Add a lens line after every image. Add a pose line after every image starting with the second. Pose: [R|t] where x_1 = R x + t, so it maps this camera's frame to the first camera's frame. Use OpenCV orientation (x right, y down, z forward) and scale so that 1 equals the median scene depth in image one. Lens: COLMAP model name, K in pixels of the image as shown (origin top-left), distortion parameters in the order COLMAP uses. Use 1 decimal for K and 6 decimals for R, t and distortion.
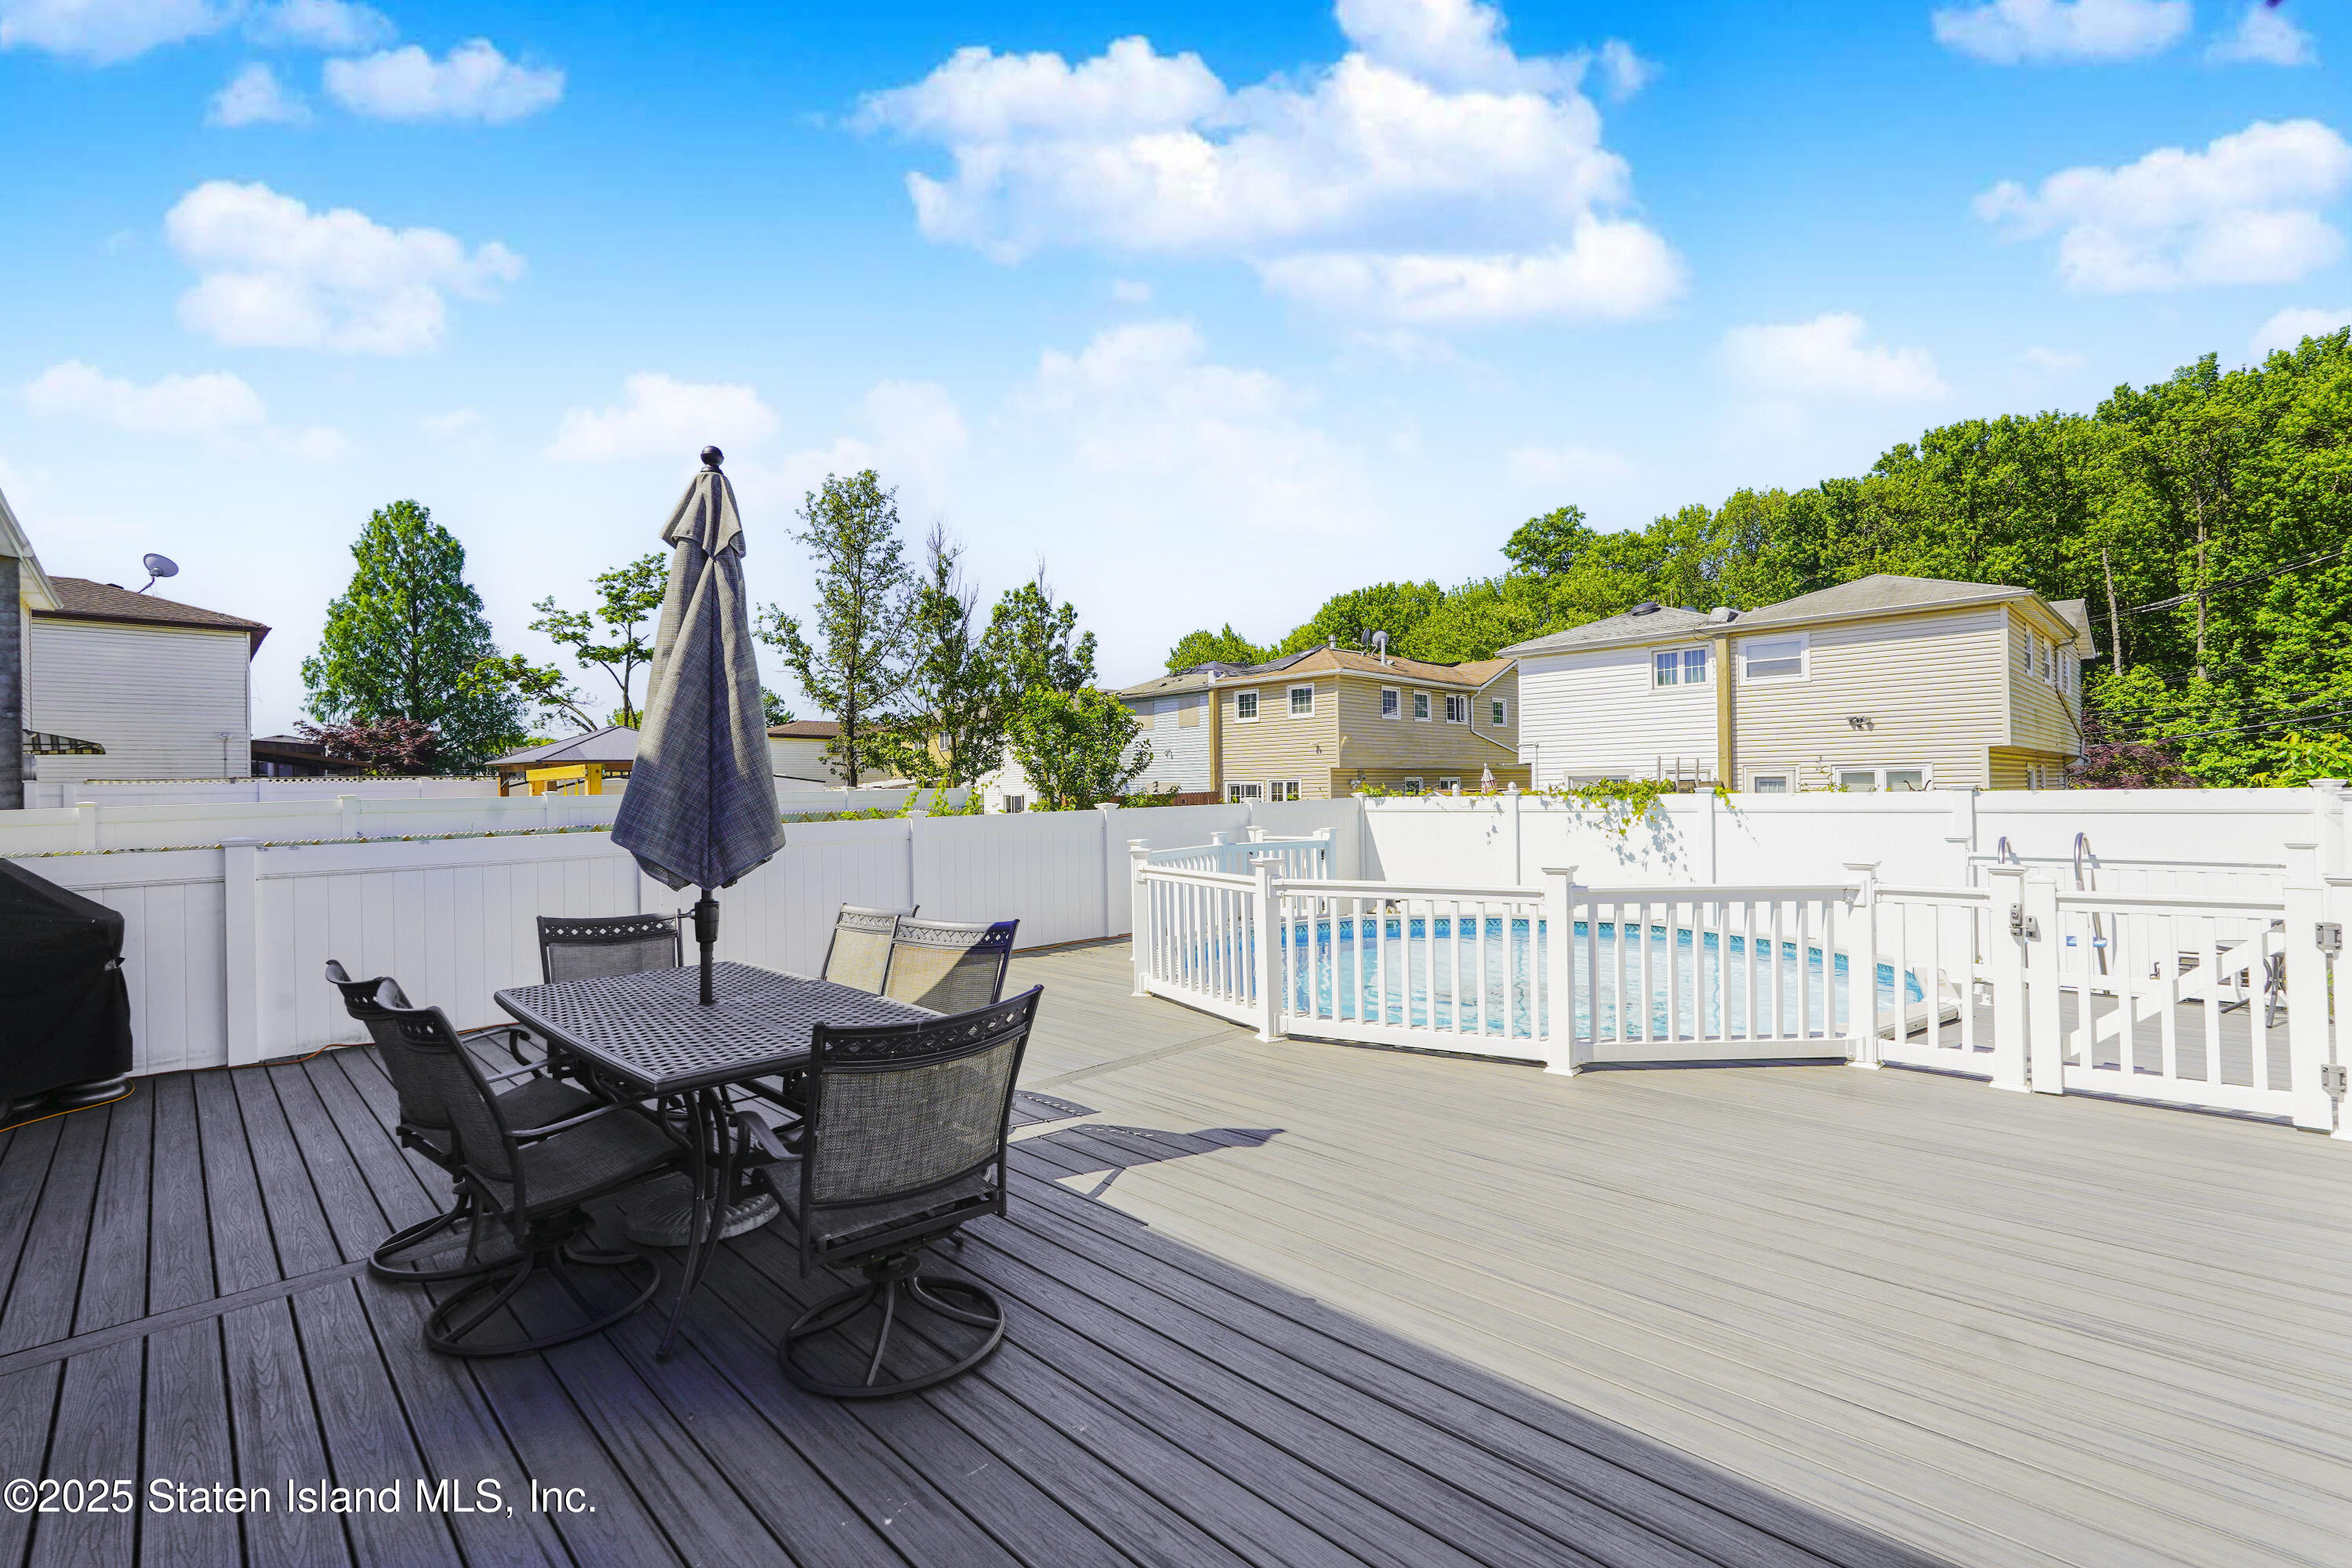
lens RADIAL K [[1063.2, 0, 1195.3], [0, 1063.2, 794.3], [0, 0, 1]] dist [-0.014230, 0.011437]
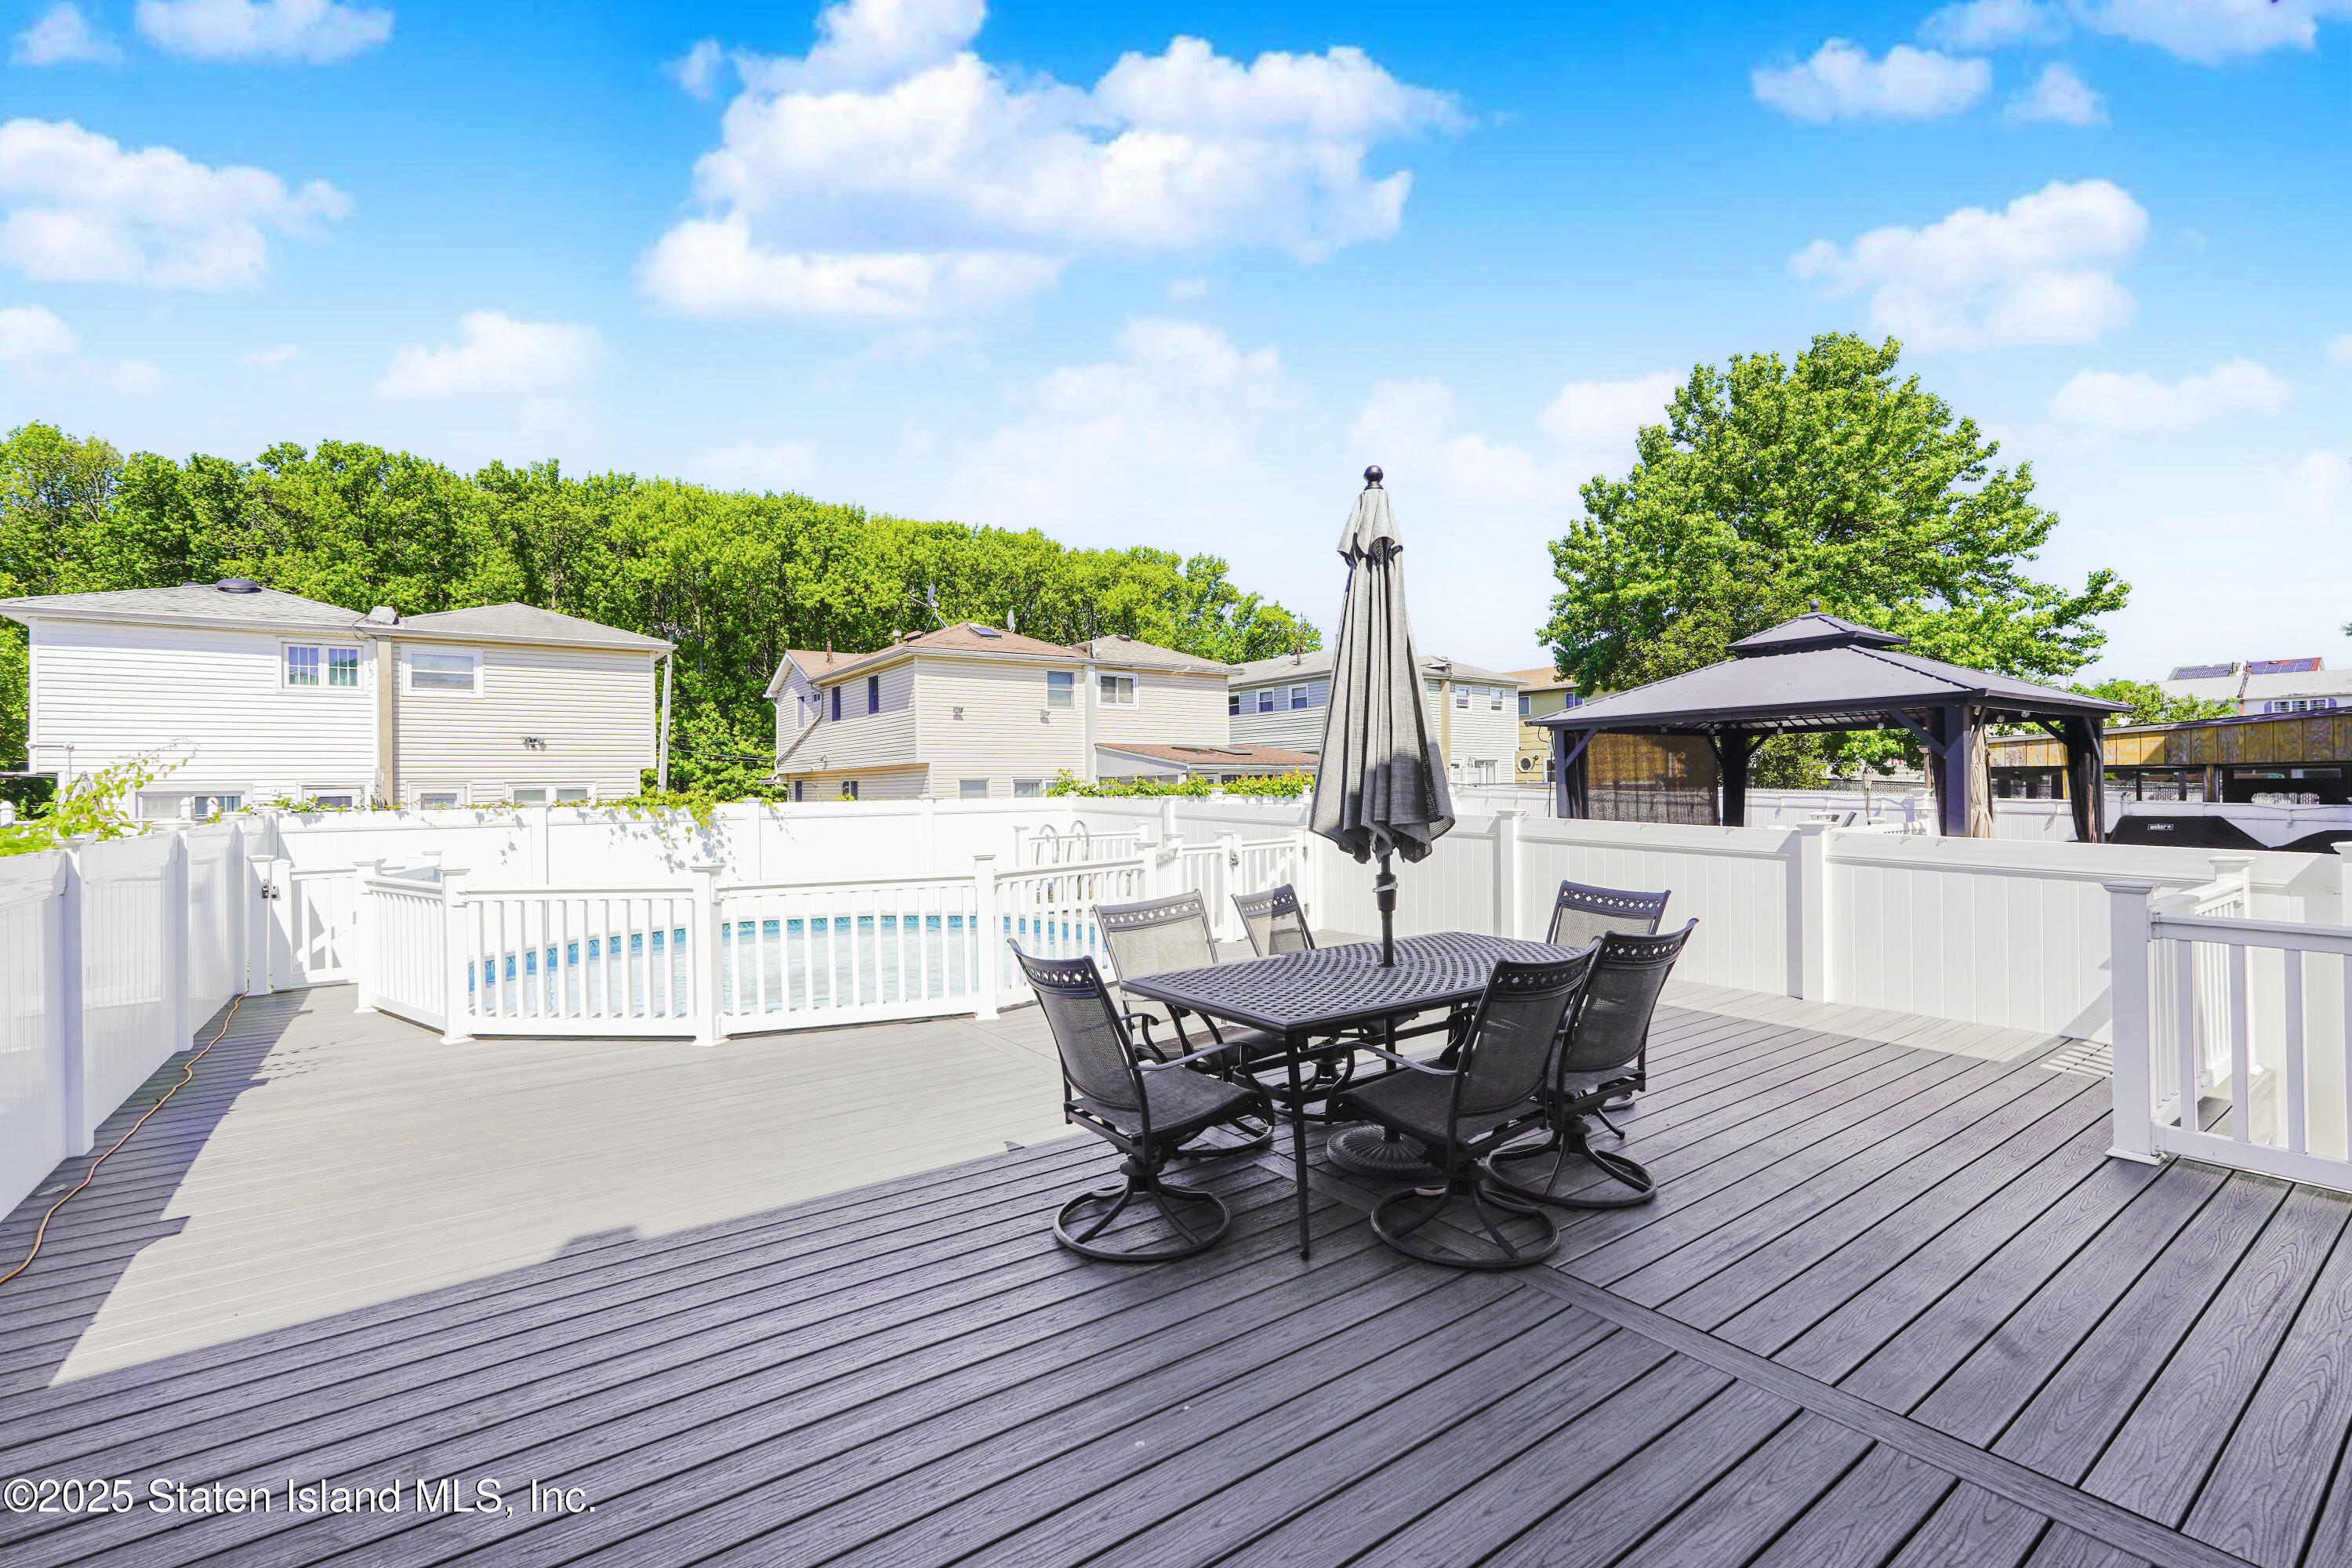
lens RADIAL K [[1052.0, 0, 1165.6], [0, 1052.0, 794.8], [0, 0, 1]] dist [0.009458, 0.000144]
pose [[0.163114, 0.006709, 0.986584, -0.279373], [0.015897, 0.999829, -0.009427, 0.004014], [-0.986479, 0.017221, 0.162980, 0.185577]]
